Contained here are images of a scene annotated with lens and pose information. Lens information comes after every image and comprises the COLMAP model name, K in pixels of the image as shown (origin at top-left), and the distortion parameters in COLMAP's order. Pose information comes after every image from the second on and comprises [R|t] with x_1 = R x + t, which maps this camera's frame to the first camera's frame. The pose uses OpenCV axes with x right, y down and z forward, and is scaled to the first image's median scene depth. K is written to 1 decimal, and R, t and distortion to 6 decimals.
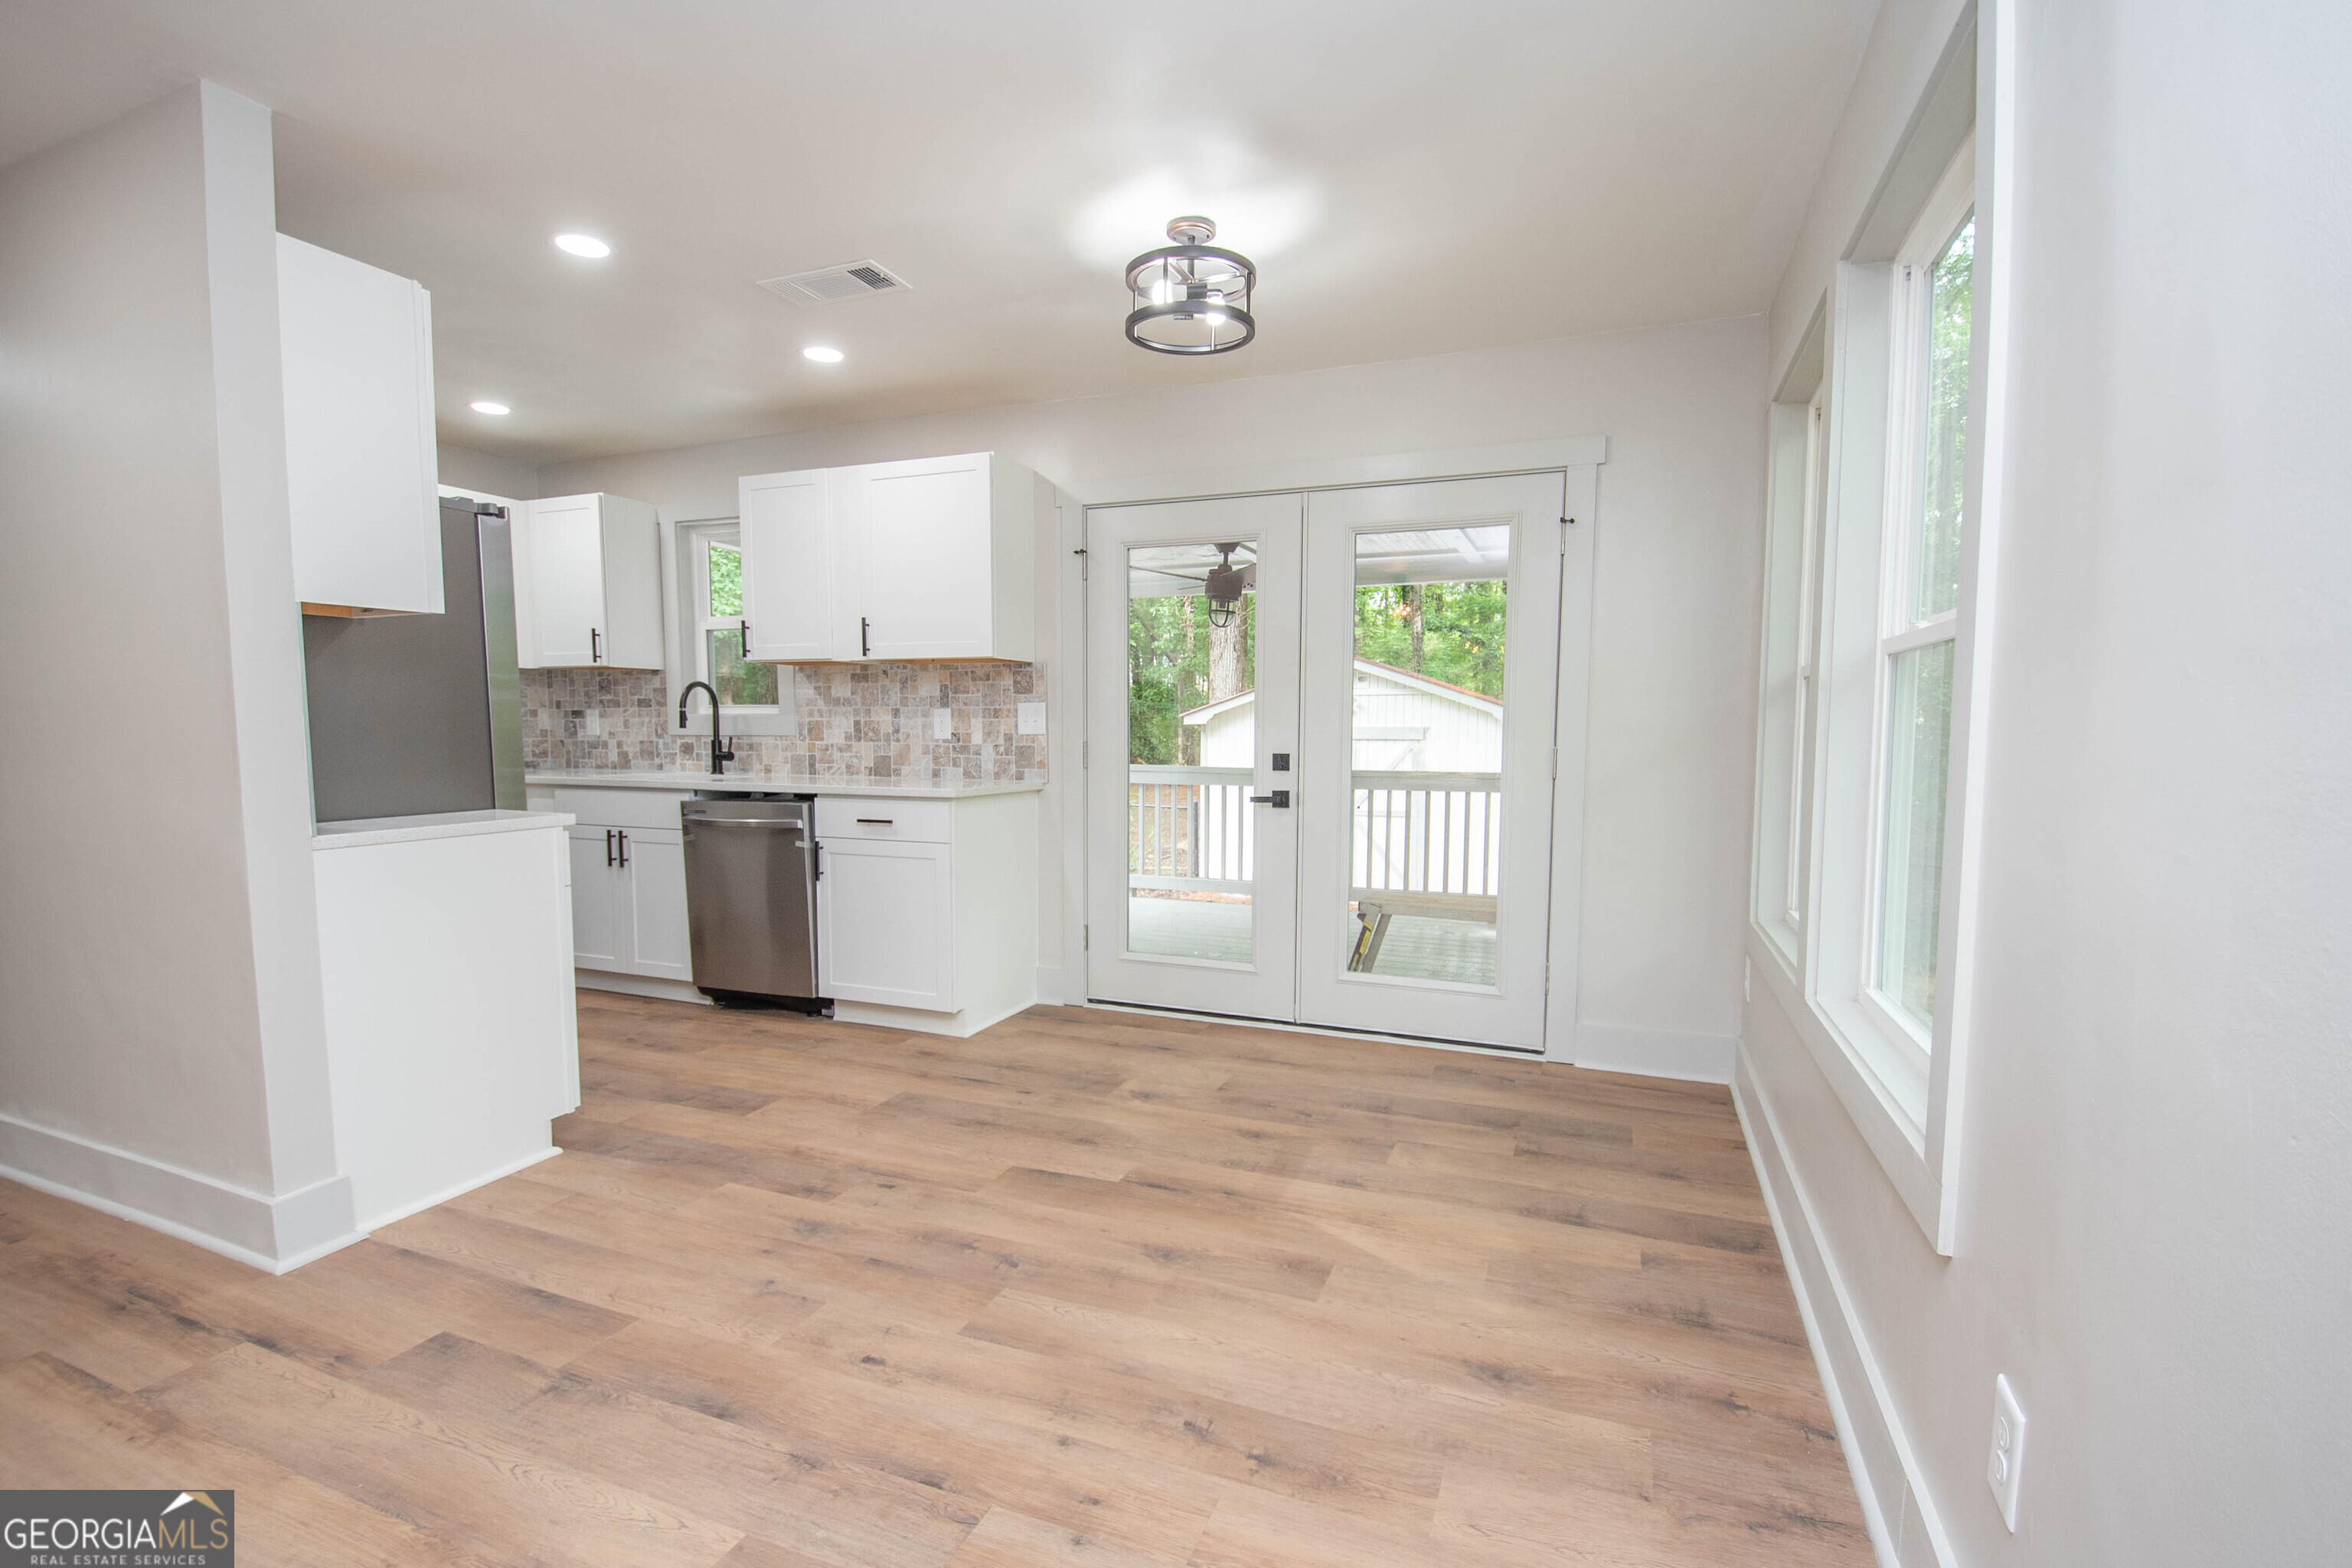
lens RADIAL K [[1034.5, 0, 1214.7], [0, 1034.5, 828.5], [0, 0, 1]] dist [-0.001012, -0.012963]
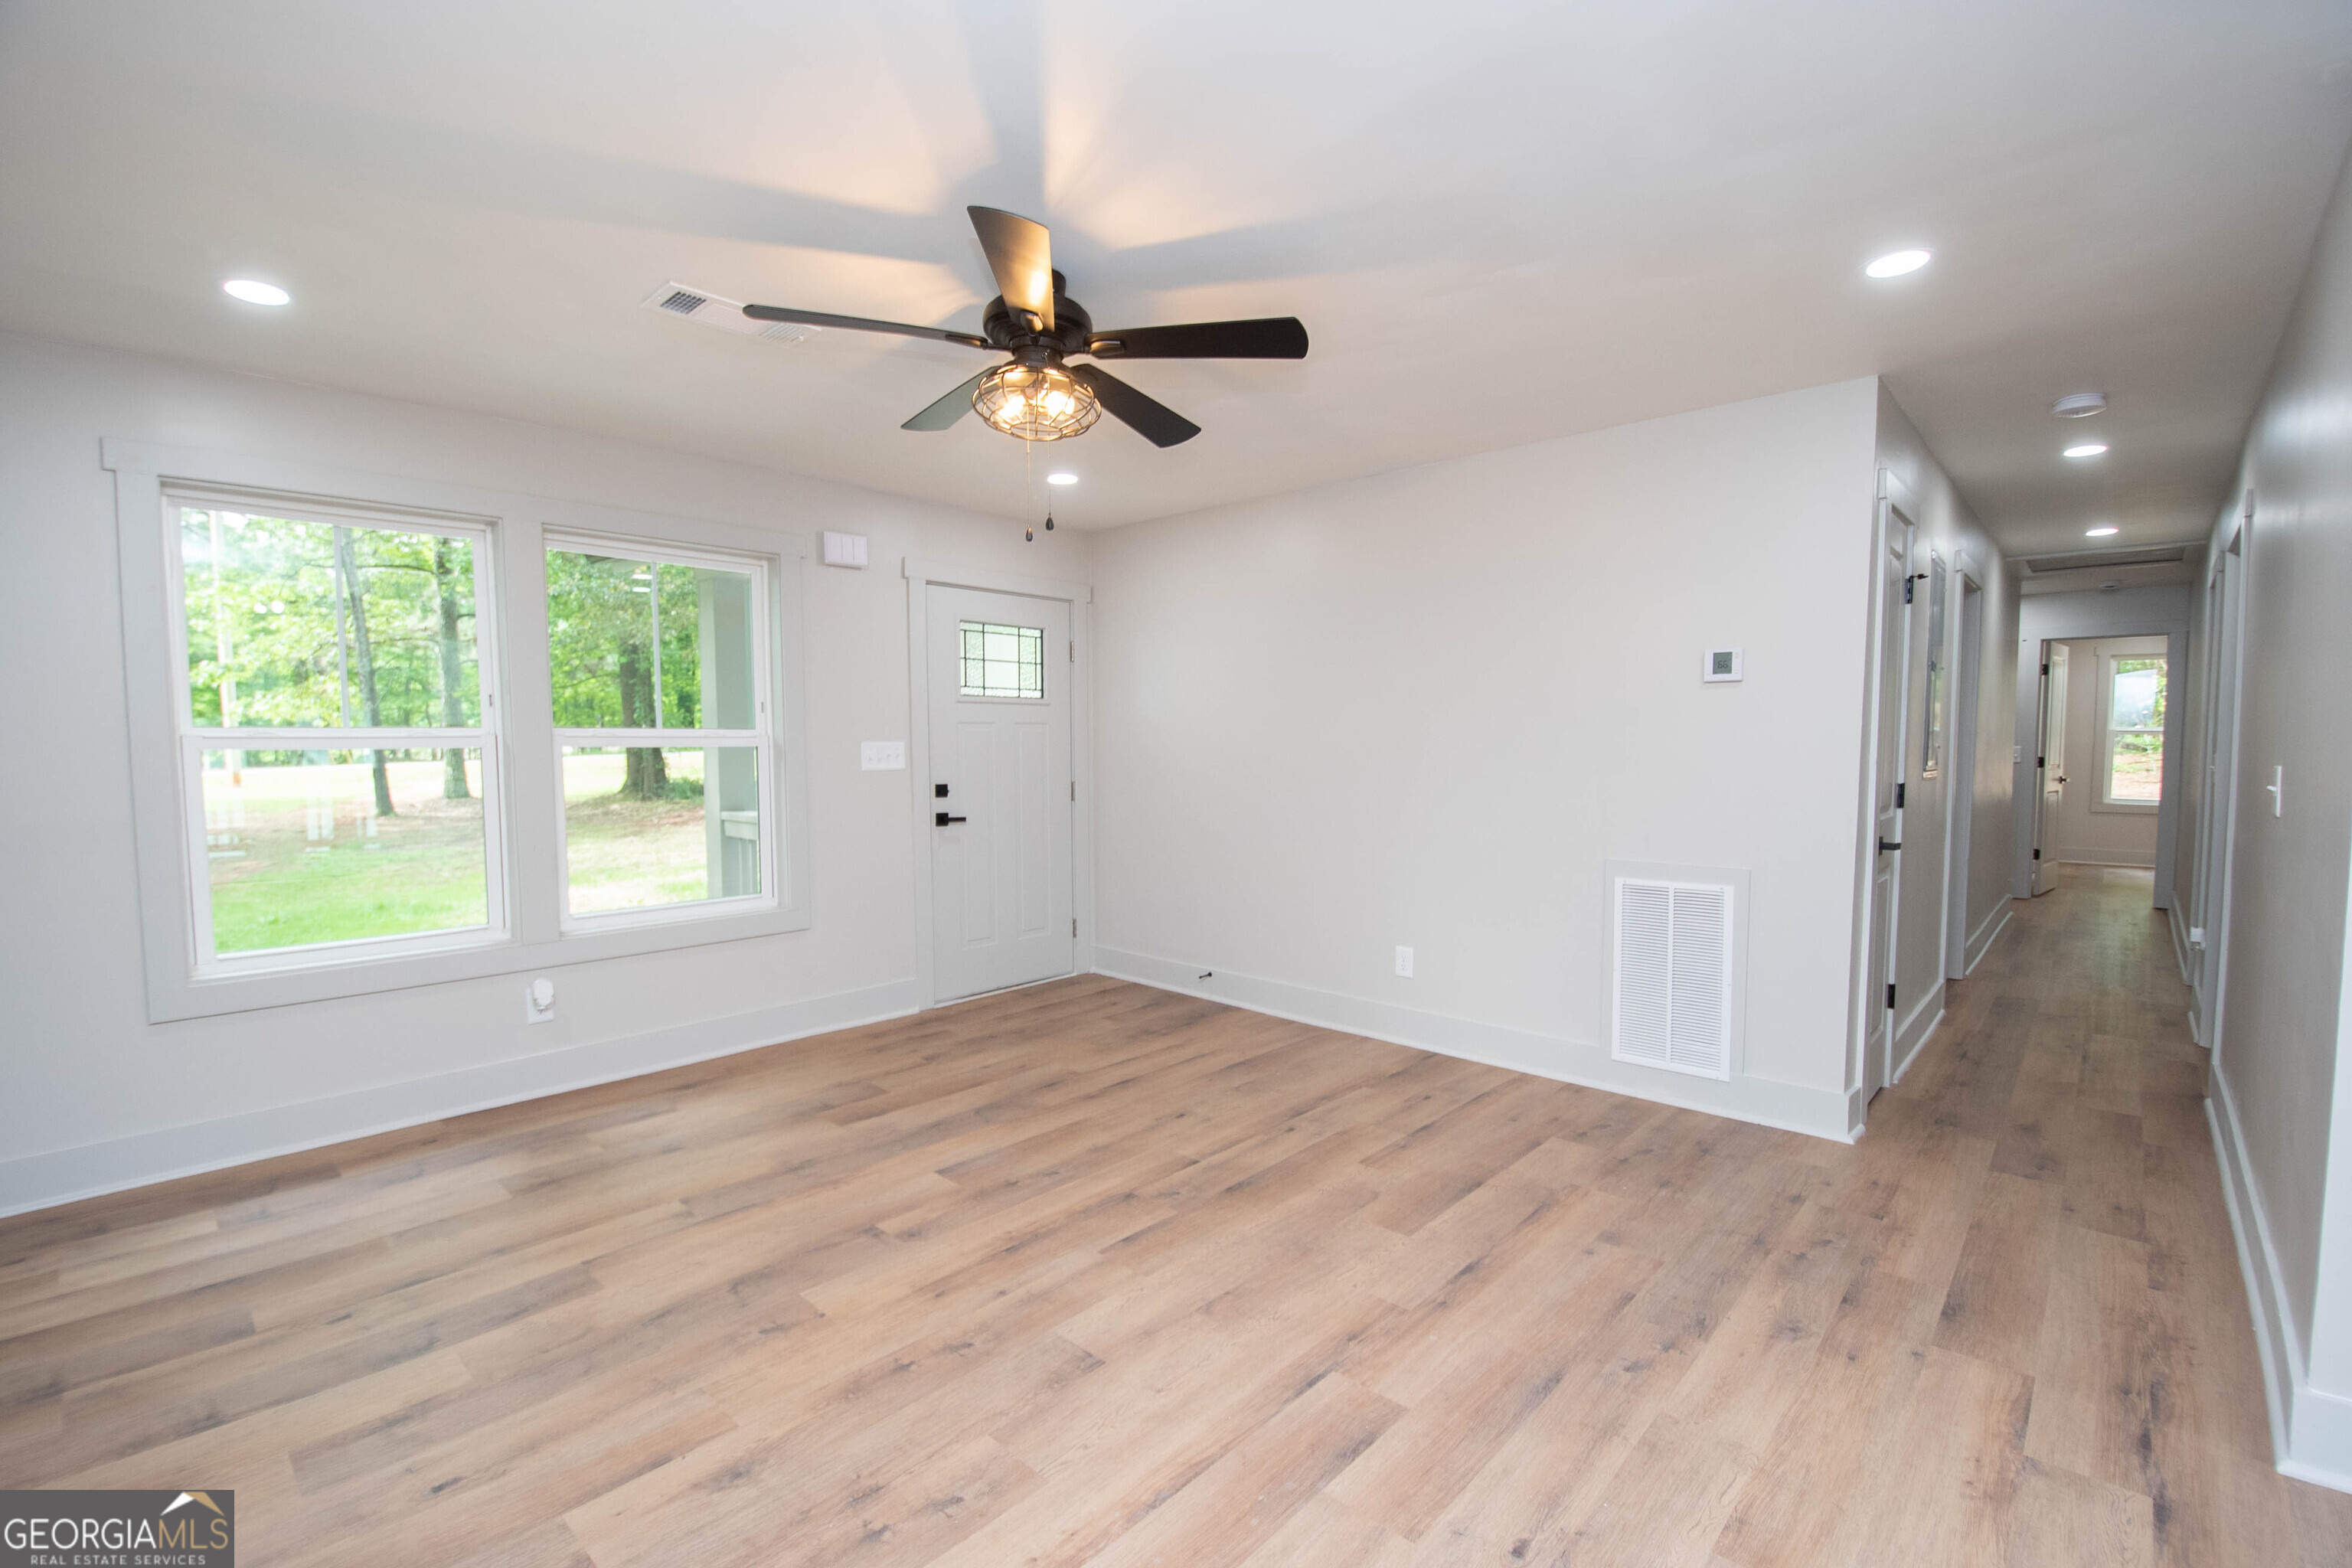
lens RADIAL K [[1034.5, 0, 1163.7], [0, 1034.5, 810.0], [0, 0, 1]] dist [-0.001012, -0.012963]
pose [[-0.390389, 0.060214, -0.918679, 0.086596], [-0.088819, 0.990741, 0.102681, -0.056183], [0.916356, 0.121682, -0.381426, 0.208946]]
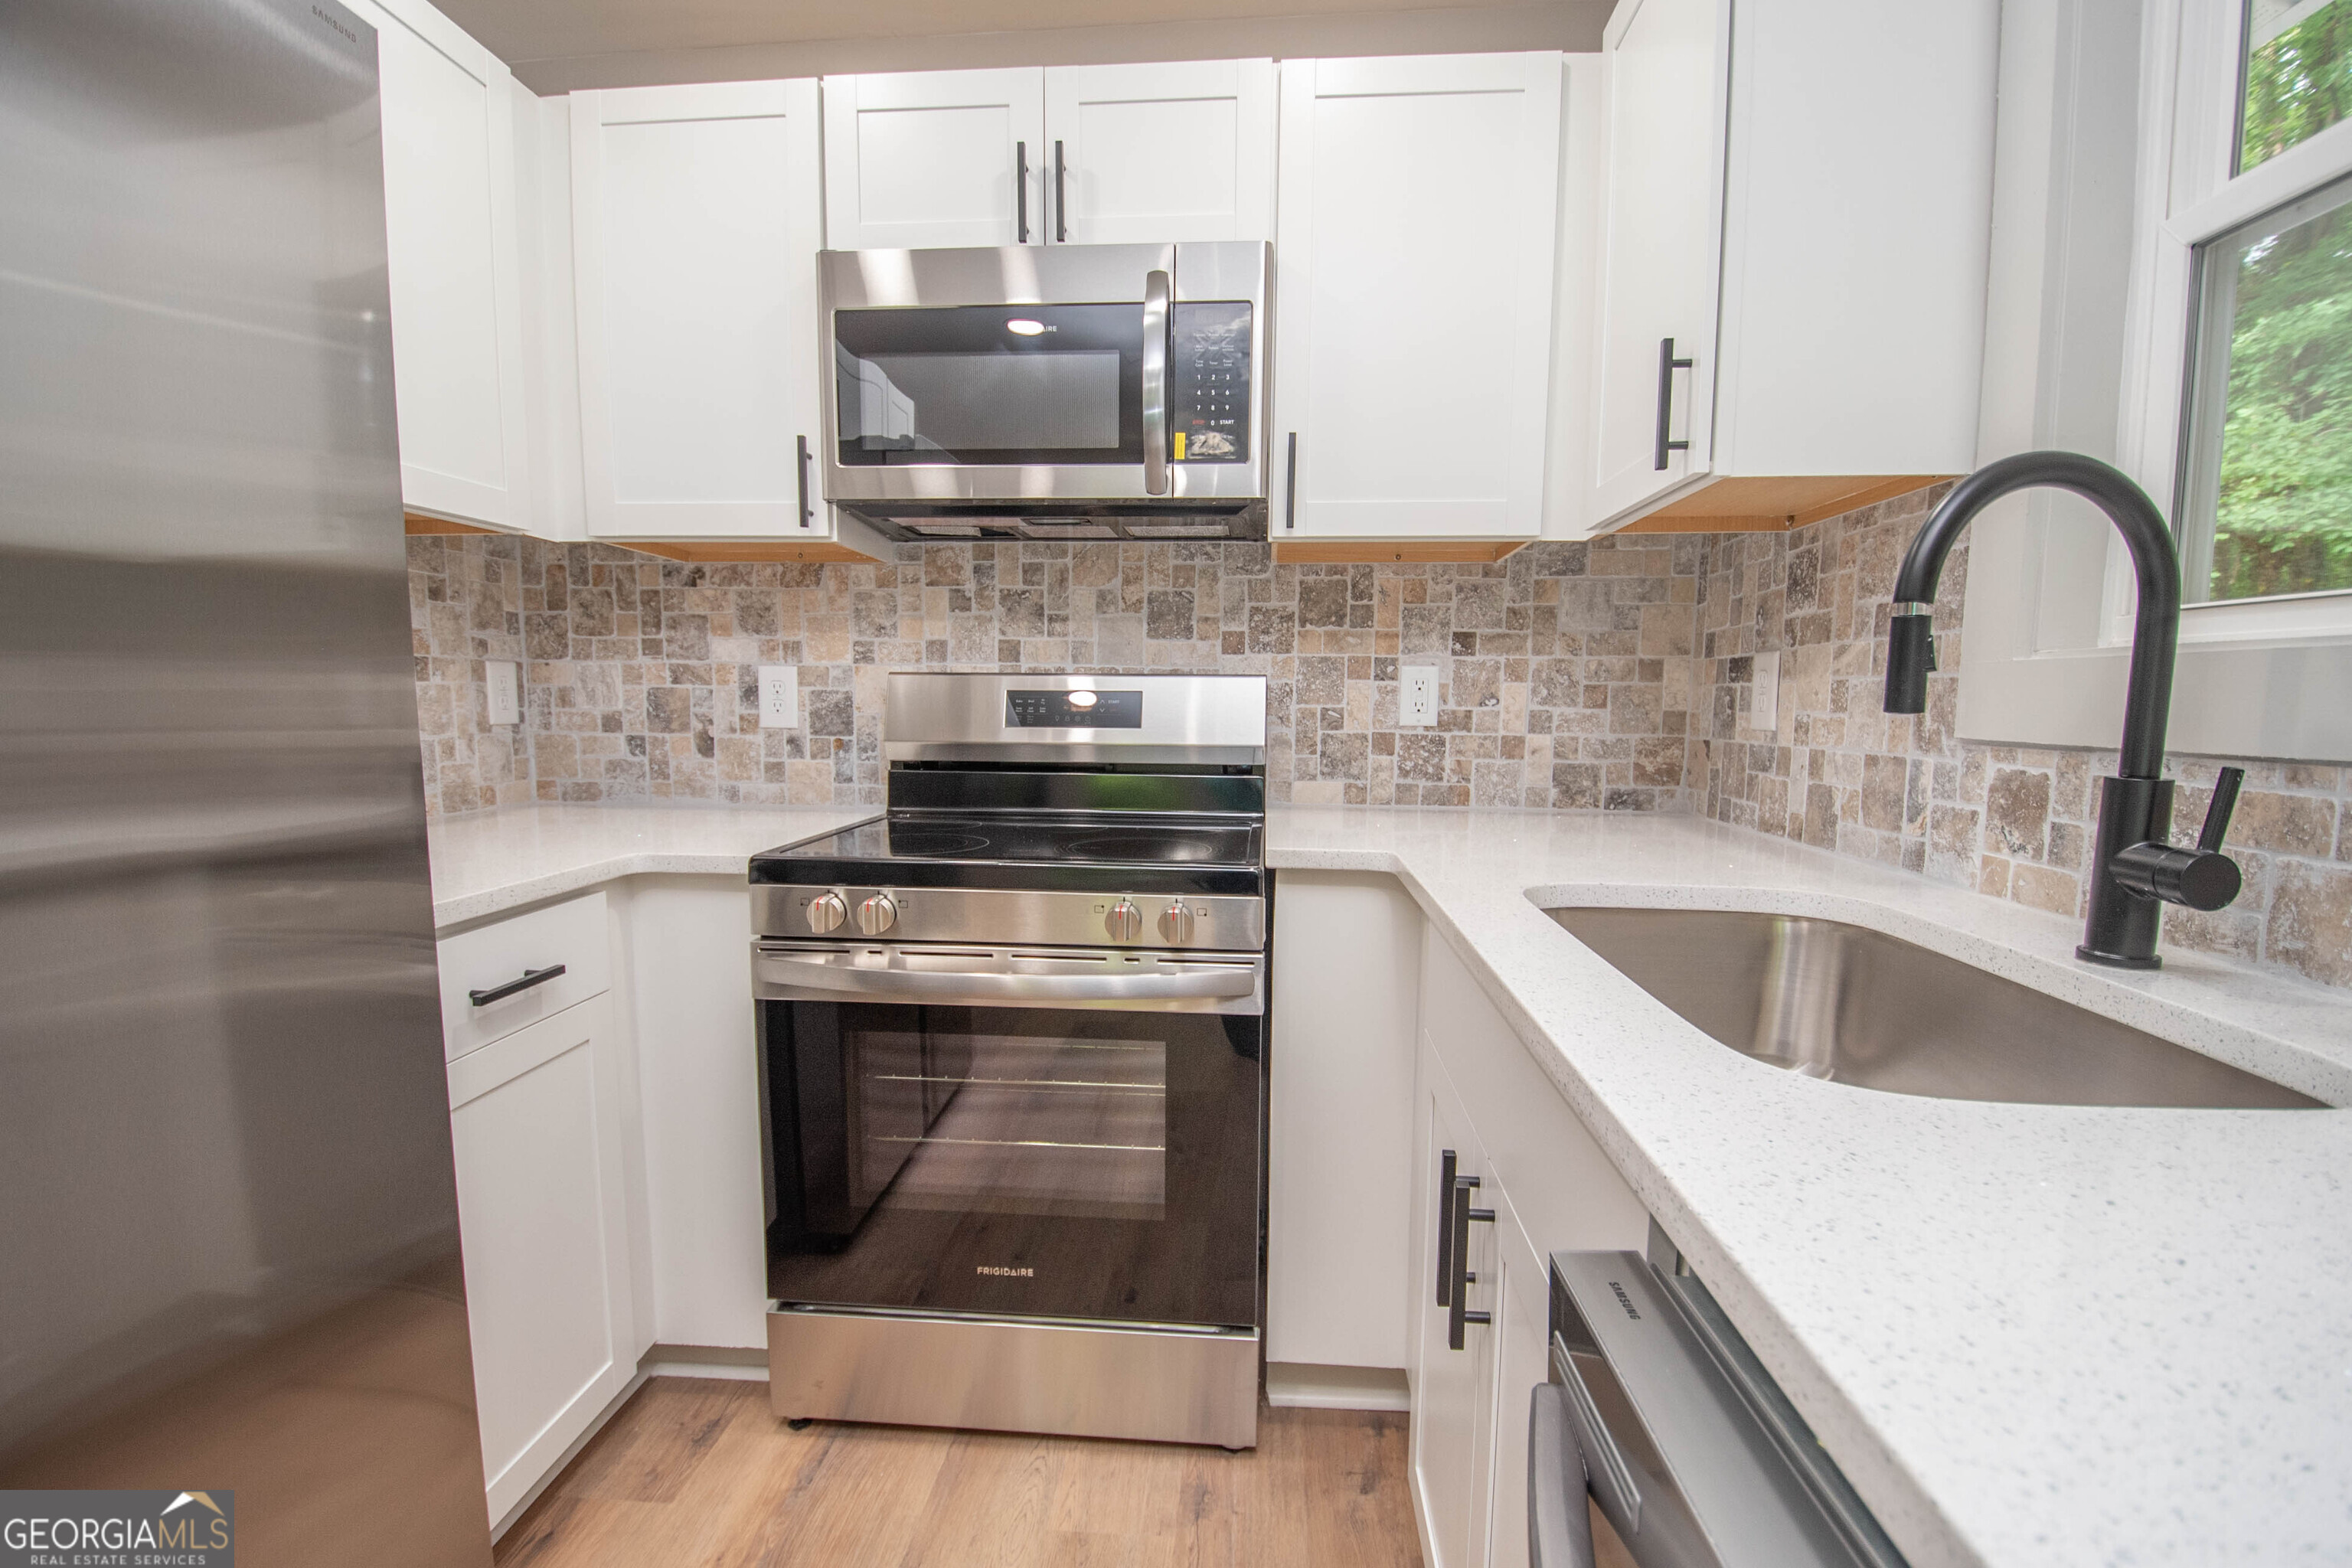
lens RADIAL K [[1034.5, 0, 1178.4], [0, 1034.5, 820.9], [0, 0, 1]] dist [-0.001012, -0.012963]
pose [[0.268867, 0.110582, -0.956808, -0.410022], [-0.101426, 0.991115, 0.086046, -0.088502], [0.957822, 0.073910, 0.277694, 0.909703]]
